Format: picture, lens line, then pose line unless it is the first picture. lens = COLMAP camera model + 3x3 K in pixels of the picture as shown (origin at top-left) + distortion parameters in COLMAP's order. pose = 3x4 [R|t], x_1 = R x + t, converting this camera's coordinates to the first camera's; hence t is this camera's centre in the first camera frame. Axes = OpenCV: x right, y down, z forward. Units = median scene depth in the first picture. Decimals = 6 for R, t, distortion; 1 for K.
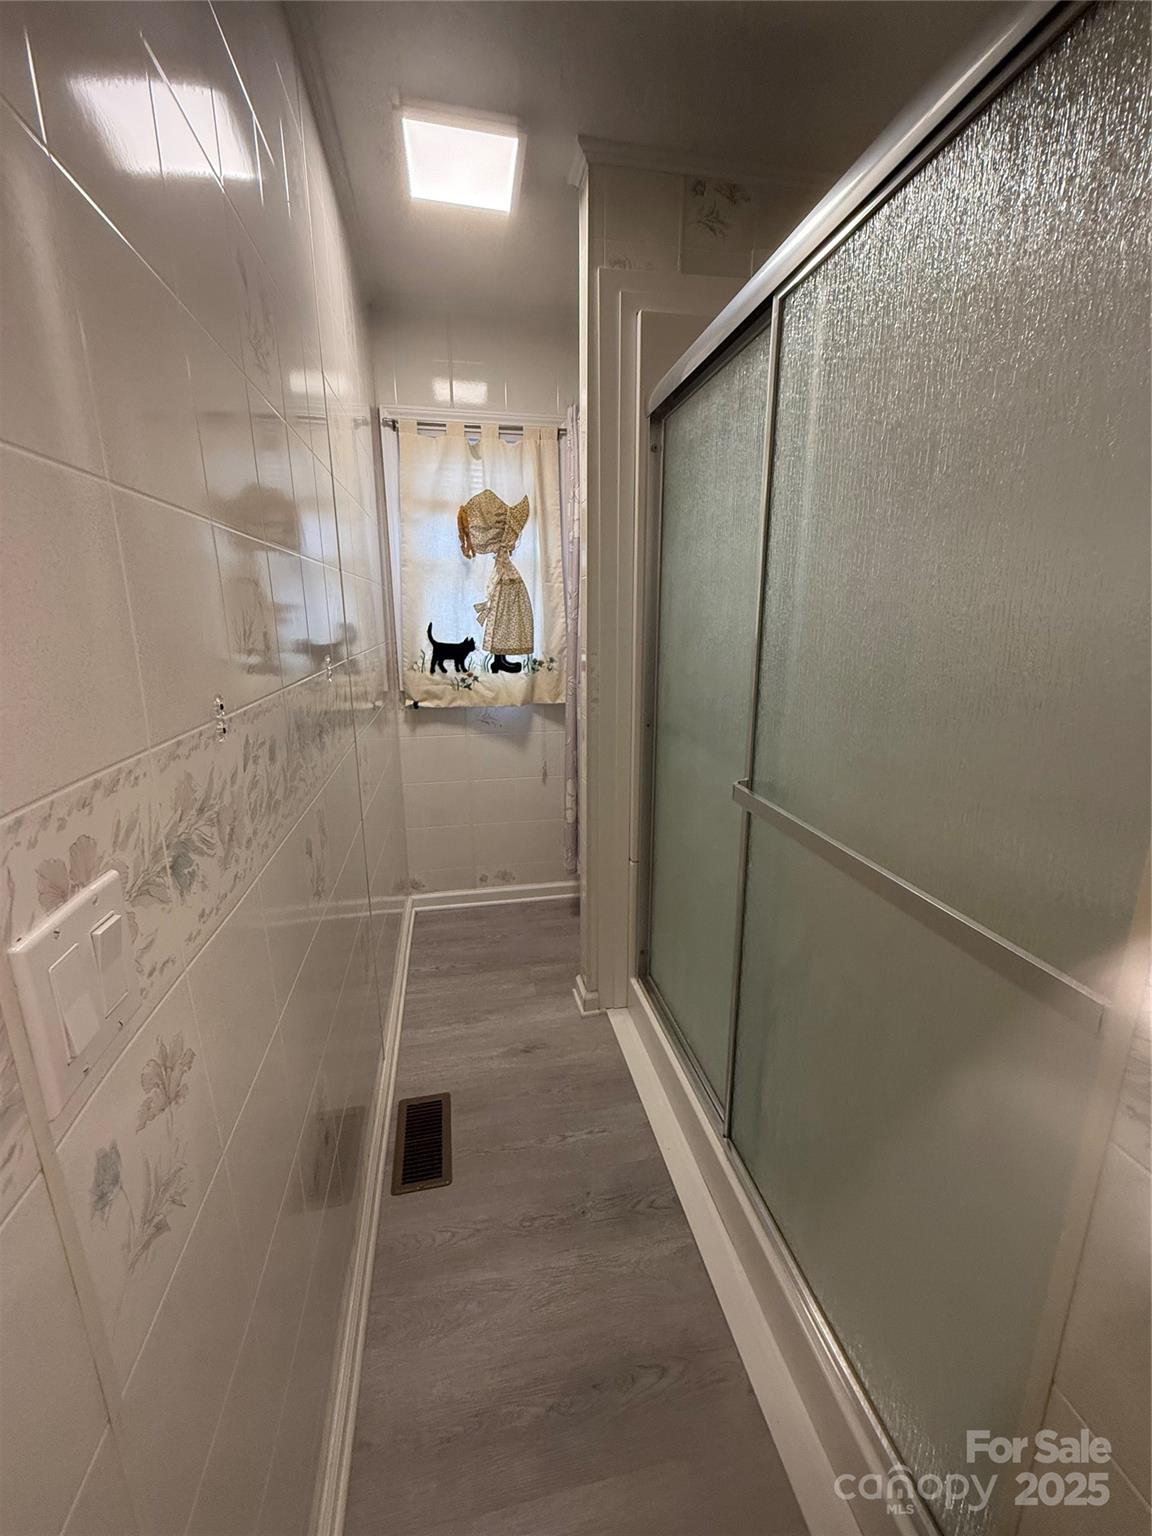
lens RADIAL K [[607.5, 0, 582.9], [0, 607.5, 763.2], [0, 0, 1]] dist [-0.000181, 0.000055]
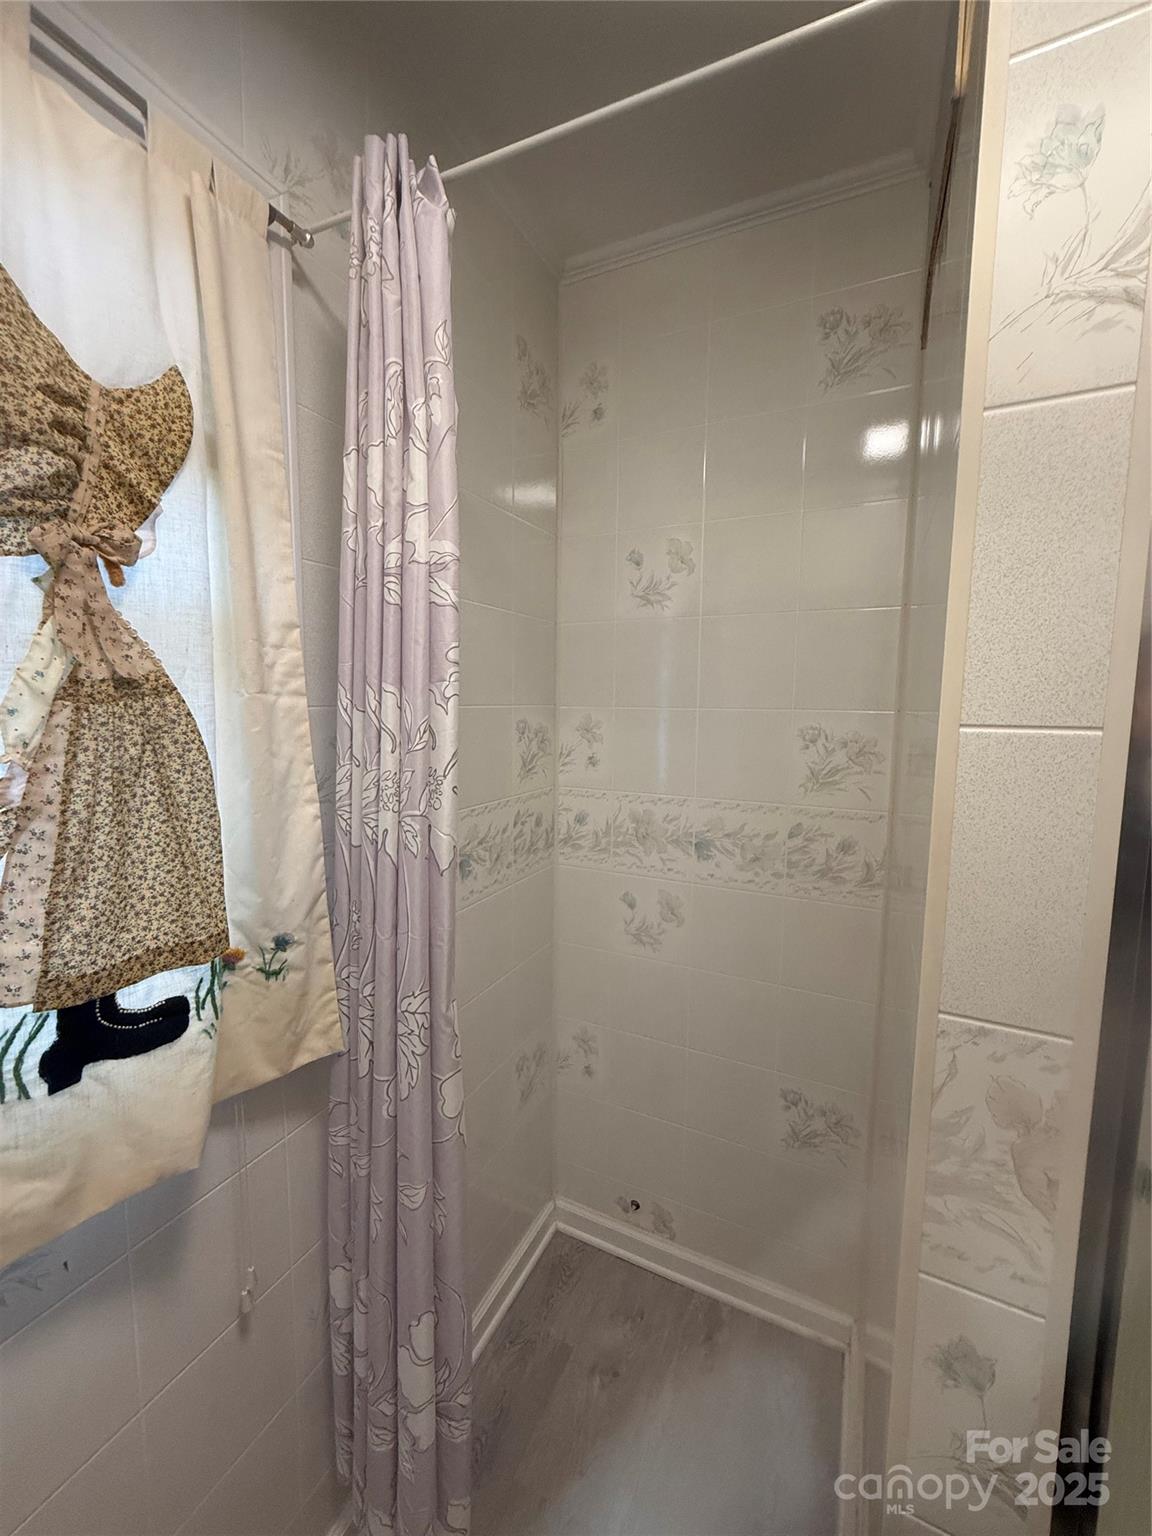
lens RADIAL K [[607.5, 0, 573.7], [0, 607.5, 765.0], [0, 0, 1]] dist [-0.000181, 0.000055]
pose [[0.622344, -0.071945, 0.779431, -0.194936], [0.167279, 0.984987, -0.042647, -0.225624], [-0.764661, 0.156924, 0.625035, 0.707663]]
